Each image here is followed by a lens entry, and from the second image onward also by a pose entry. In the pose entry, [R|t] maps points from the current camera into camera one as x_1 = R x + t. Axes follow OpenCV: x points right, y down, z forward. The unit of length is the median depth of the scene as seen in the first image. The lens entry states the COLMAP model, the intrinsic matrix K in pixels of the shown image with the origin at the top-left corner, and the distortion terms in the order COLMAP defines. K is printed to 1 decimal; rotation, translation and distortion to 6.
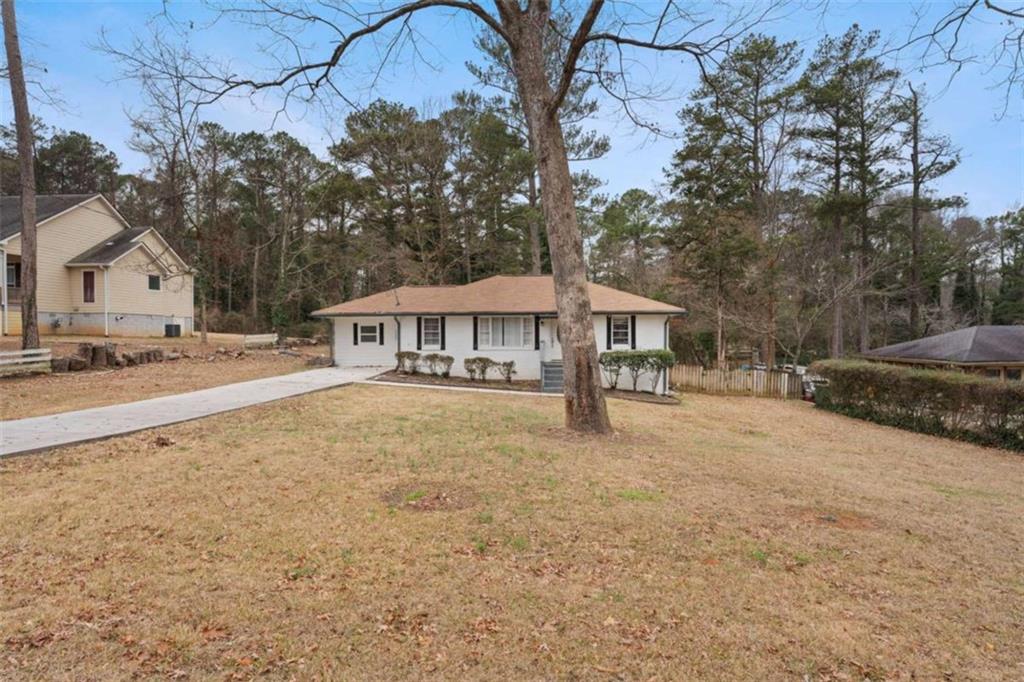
lens RADIAL K [[500.1, 0, 510.8], [0, 500.1, 338.3], [0, 0, 1]] dist [-0.000632, 0.000429]
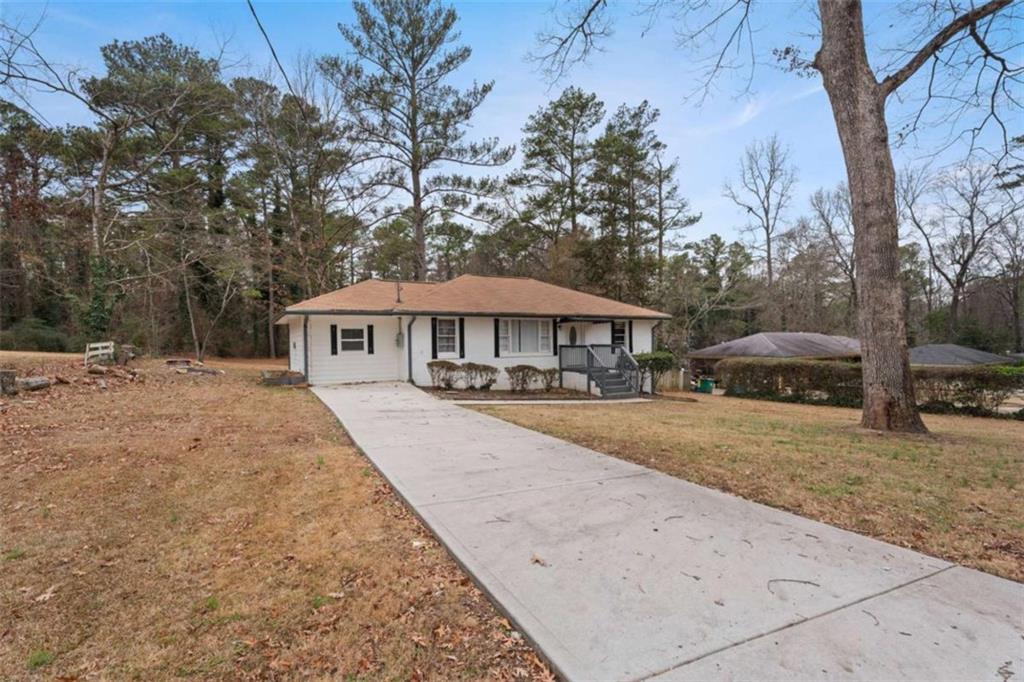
lens RADIAL K [[458.9, 0, 510.4], [0, 458.9, 350.8], [0, 0, 1]] dist [0.011226, 0.000152]
pose [[0.856602, -0.017037, 0.515696, -0.461065], [0.013416, 0.999852, 0.010747, 0.004129], [-0.515803, -0.002288, 0.856704, 0.306879]]
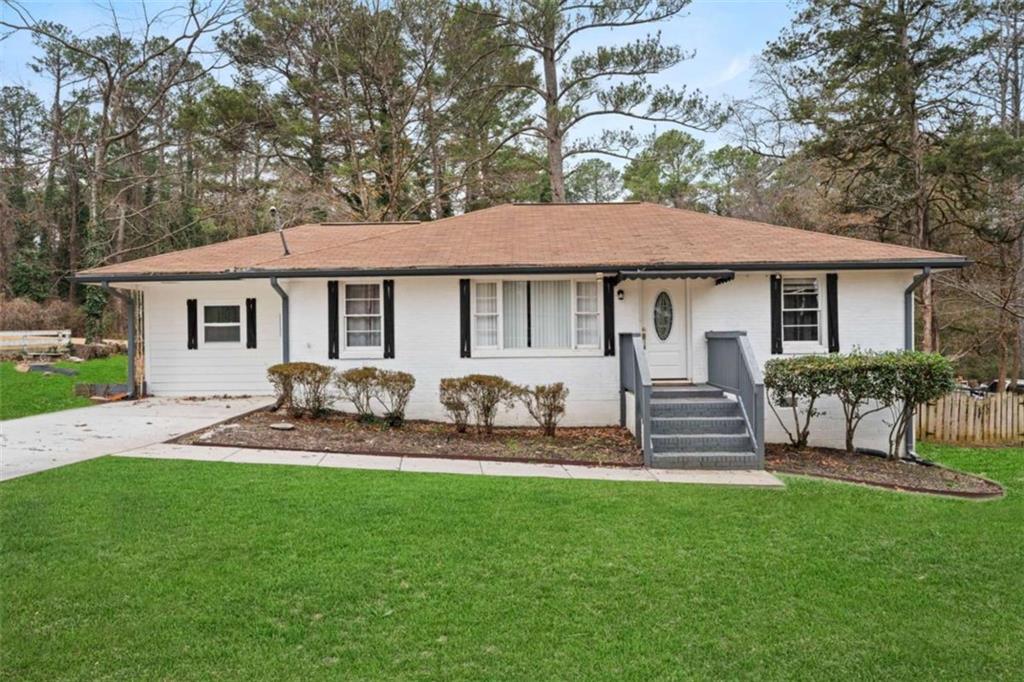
lens RADIAL K [[655.4, 0, 510.9], [0, 655.4, 335.5], [0, 0, 1]] dist [-0.002555, 0.001779]
pose [[0.999656, -0.008645, 0.024748, -0.045584], [0.008984, 0.999867, -0.013607, 0.012557], [-0.024627, 0.013825, 0.999601, 0.437690]]
